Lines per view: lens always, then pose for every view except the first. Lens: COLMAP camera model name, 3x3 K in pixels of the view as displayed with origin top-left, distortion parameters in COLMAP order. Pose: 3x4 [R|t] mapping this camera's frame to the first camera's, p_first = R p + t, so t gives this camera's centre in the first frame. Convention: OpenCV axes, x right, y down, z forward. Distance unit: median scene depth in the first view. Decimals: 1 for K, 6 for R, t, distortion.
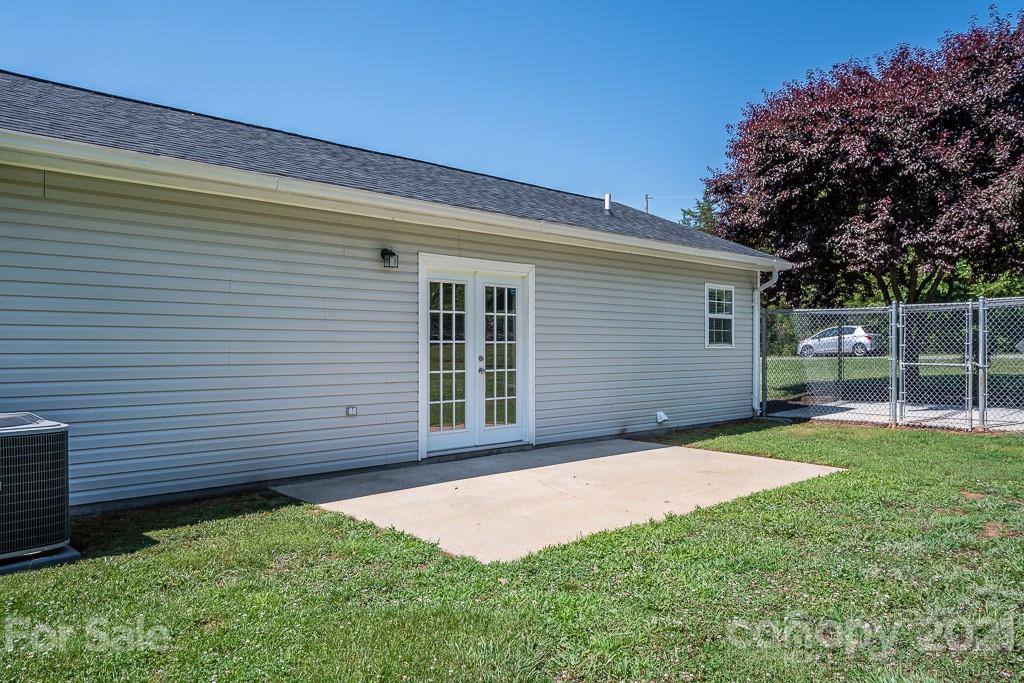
lens RADIAL K [[715.7, 0, 516.2], [0, 715.7, 350.9], [0, 0, 1]] dist [0.011267, 0.000789]
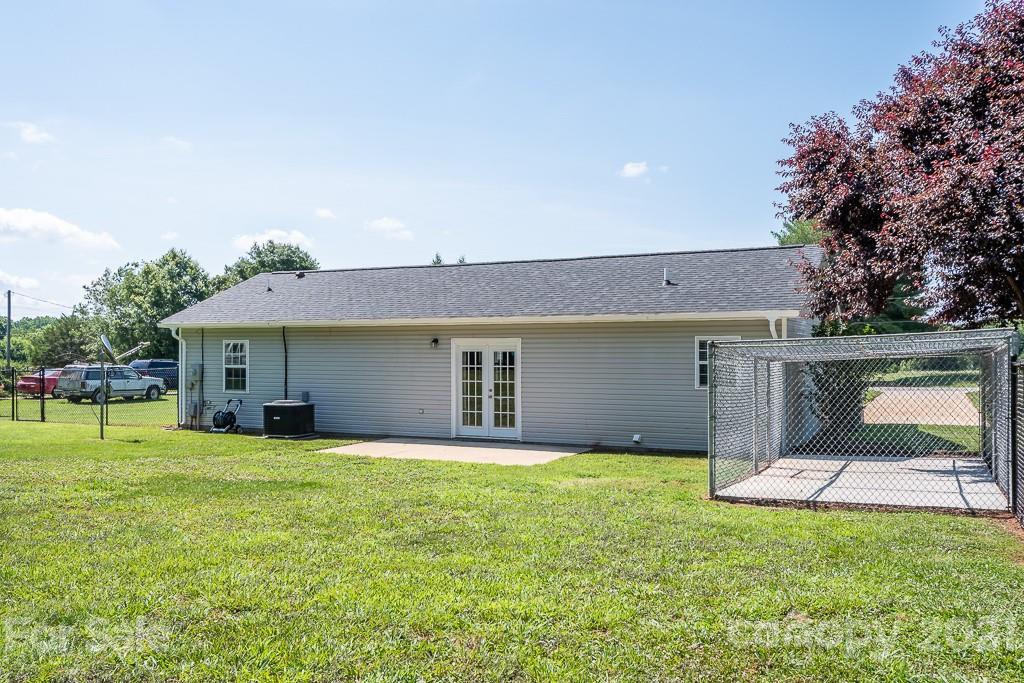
lens RADIAL K [[850.6, 0, 514.5], [0, 850.6, 337.6], [0, 0, 1]] dist [0.001997, -0.003024]
pose [[0.369624, -0.016132, -0.929041, 2.032431], [-0.003945, 0.999813, -0.018930, -0.084984], [0.929173, 0.010662, 0.369492, 0.229895]]
